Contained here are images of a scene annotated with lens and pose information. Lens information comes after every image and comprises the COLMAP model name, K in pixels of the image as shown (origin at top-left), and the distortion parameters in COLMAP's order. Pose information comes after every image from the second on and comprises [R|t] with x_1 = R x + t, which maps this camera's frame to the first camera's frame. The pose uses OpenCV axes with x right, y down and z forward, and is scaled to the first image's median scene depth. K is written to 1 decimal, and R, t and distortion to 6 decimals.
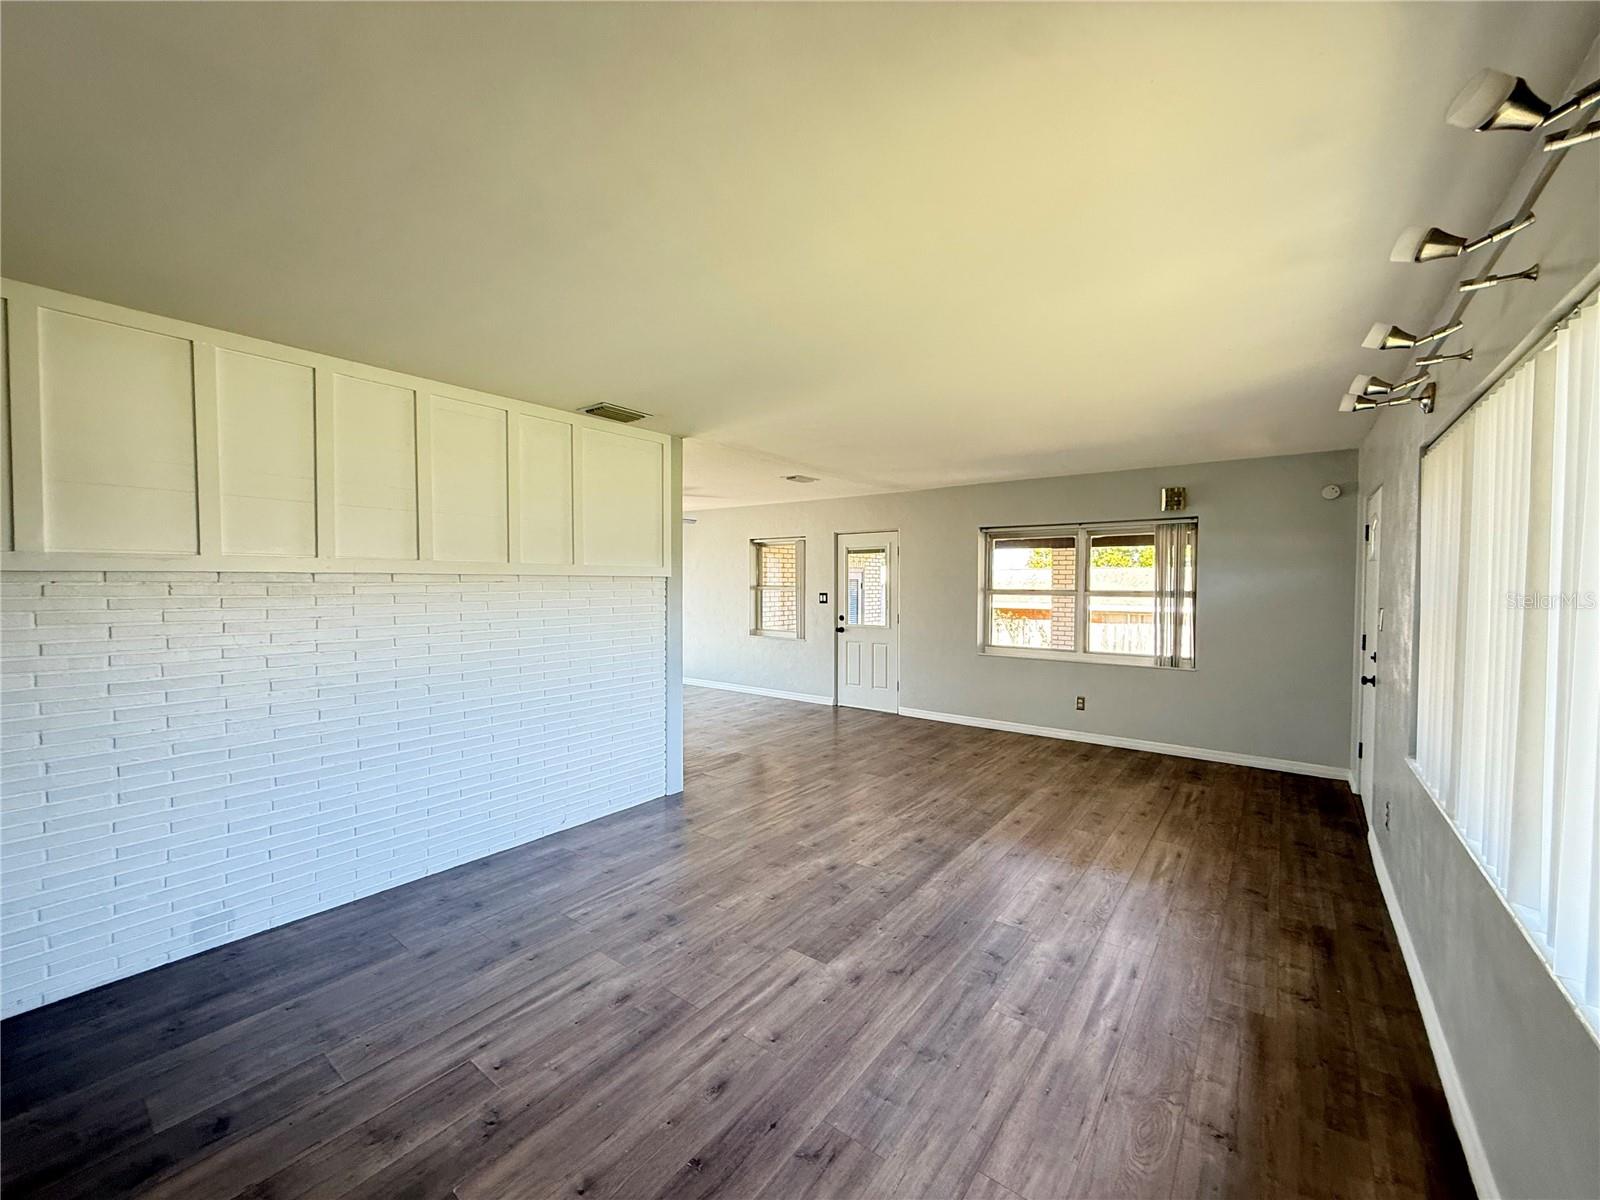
lens RADIAL K [[637.6, 0, 789.3], [0, 637.6, 596.3], [0, 0, 1]] dist [0.000546, 0.000131]
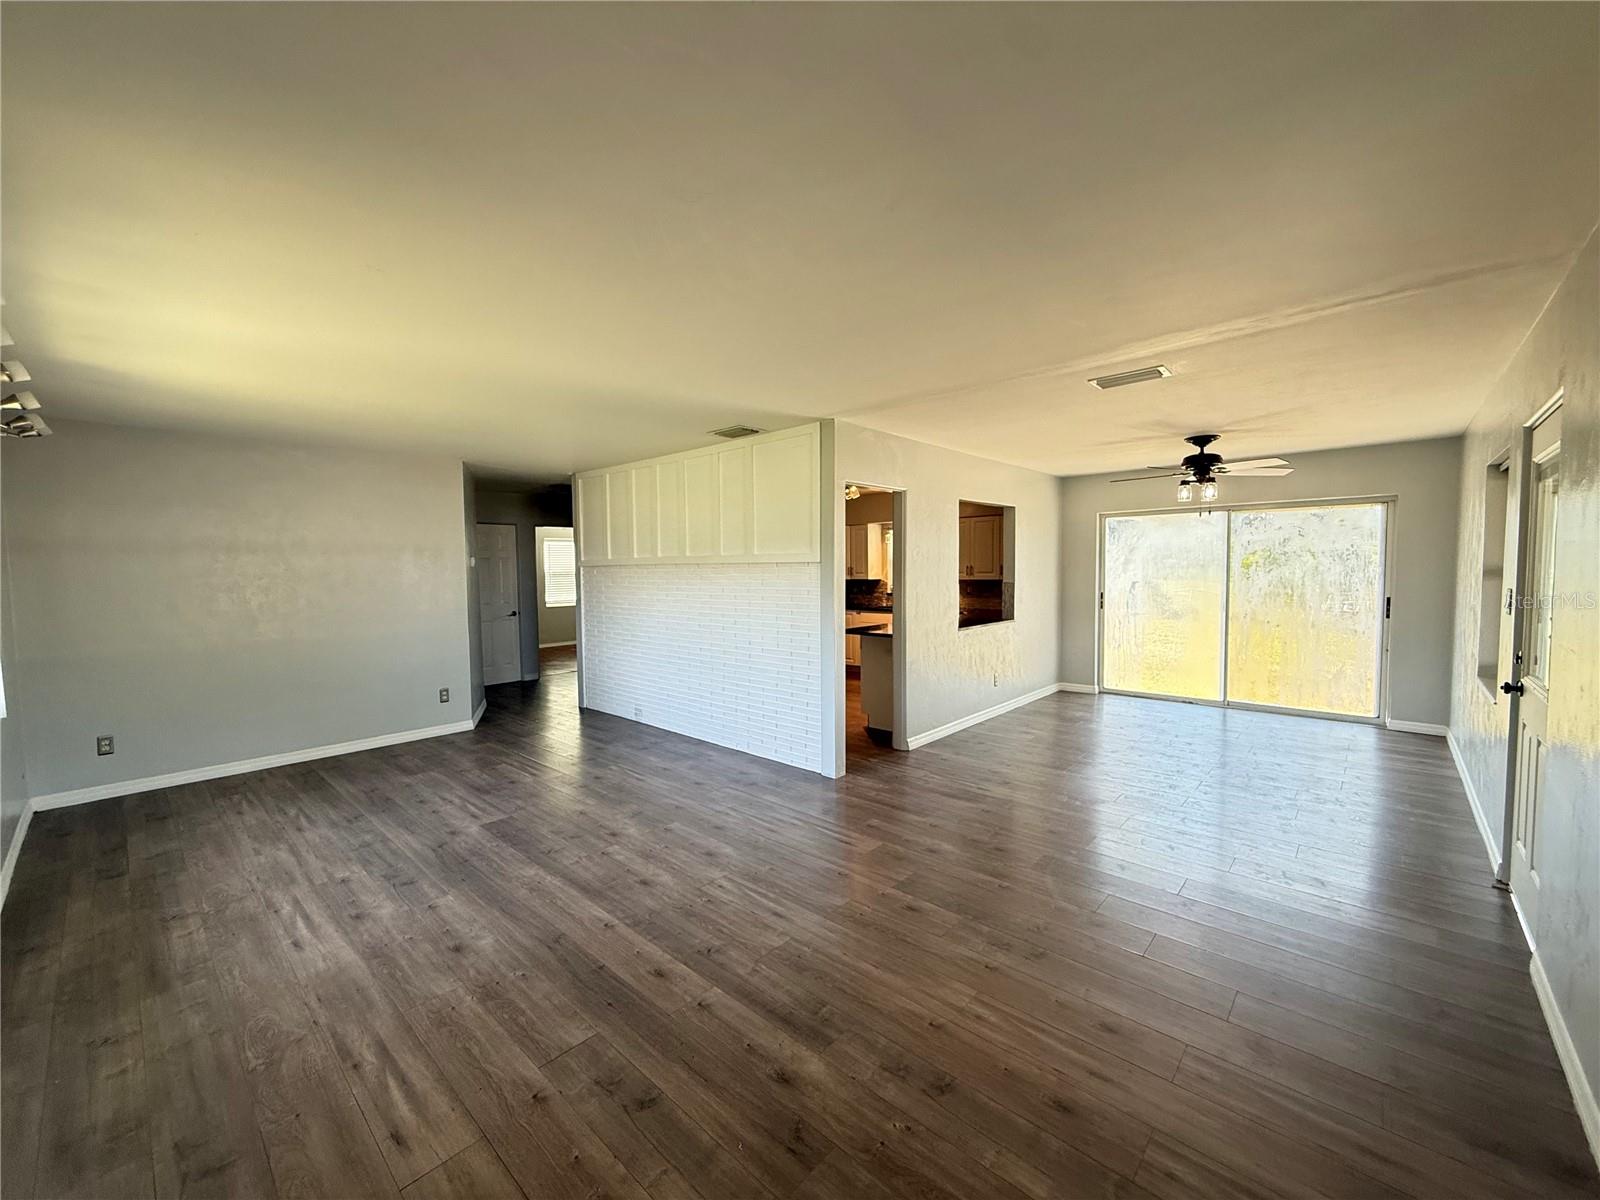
lens RADIAL K [[637.6, 0, 814.7], [0, 637.6, 607.0], [0, 0, 1]] dist [0.000546, 0.000131]
pose [[-0.071532, 0.063490, -0.995416, 1.126856], [-0.012062, 0.997844, 0.064512, -0.034988], [0.997365, 0.016622, -0.070612, 1.448139]]
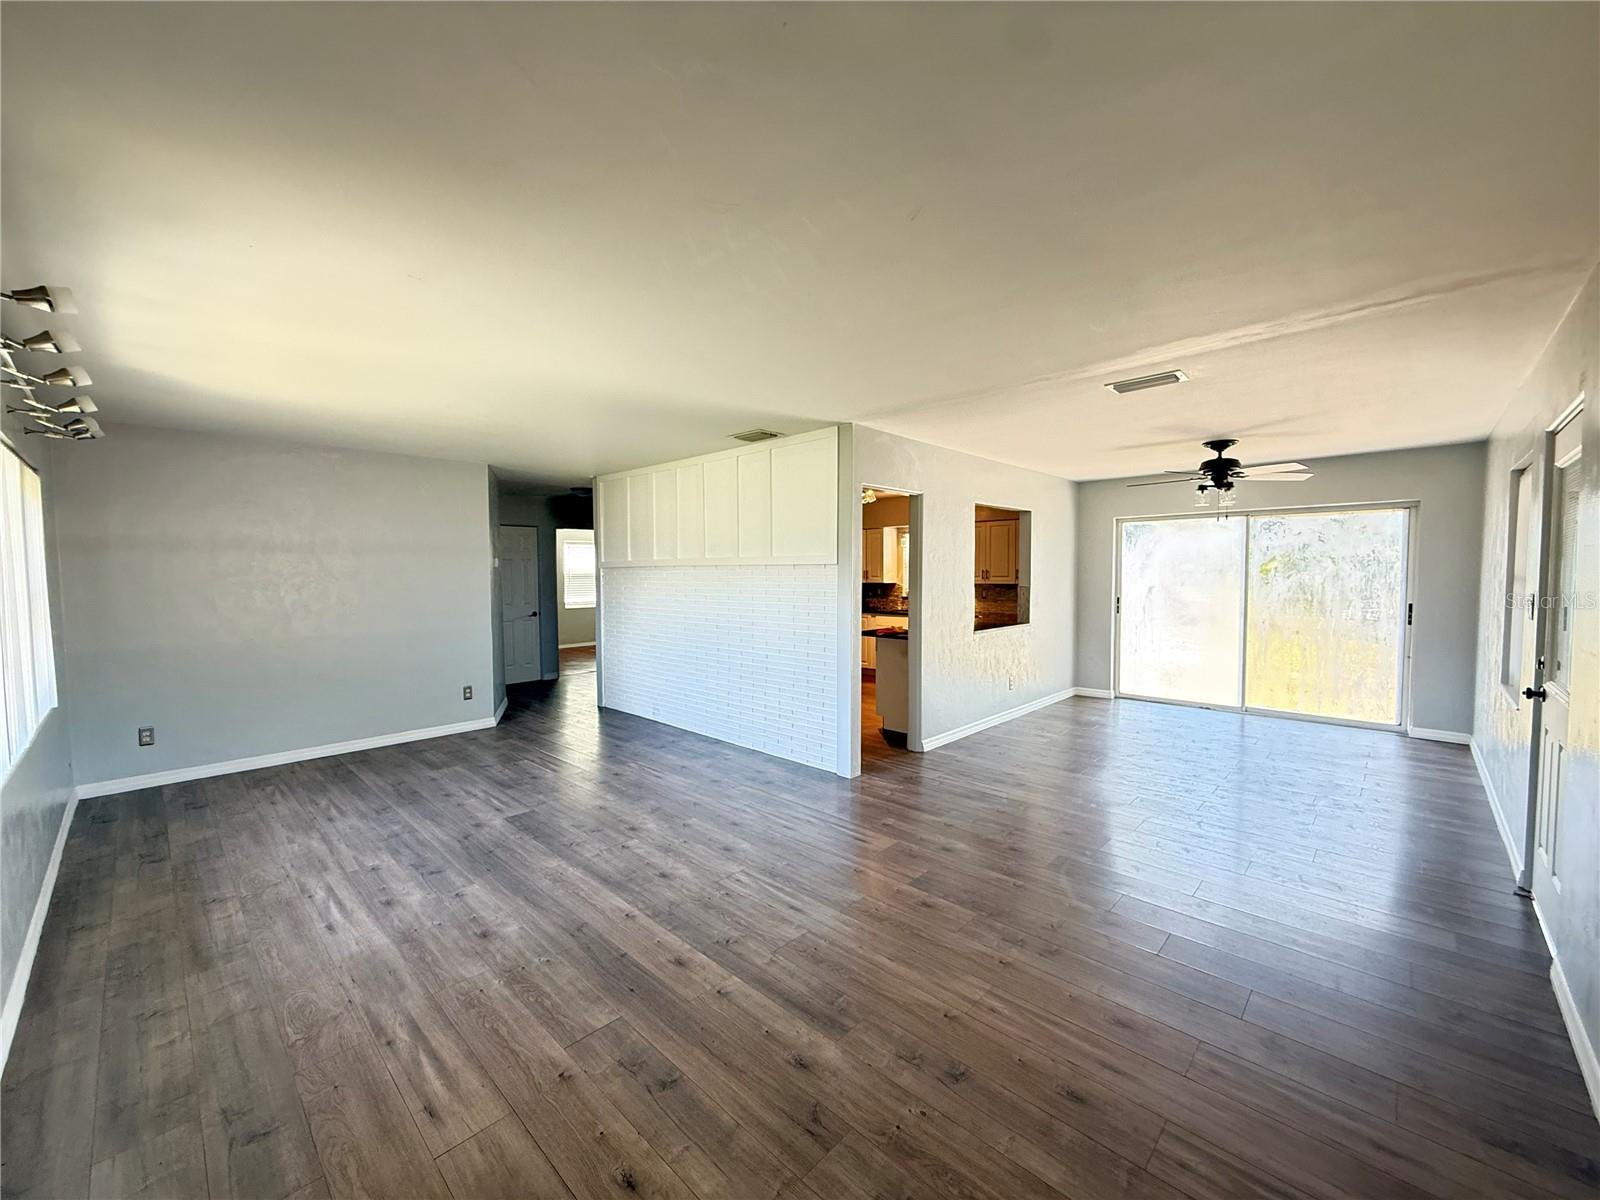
lens RADIAL K [[637.6, 0, 814.7], [0, 637.6, 606.1], [0, 0, 1]] dist [0.000546, 0.000131]
pose [[-0.094045, 0.054609, -0.994069, 1.145533], [-0.018256, 0.998232, 0.056565, -0.029149], [0.995401, 0.023468, -0.092882, 1.443747]]
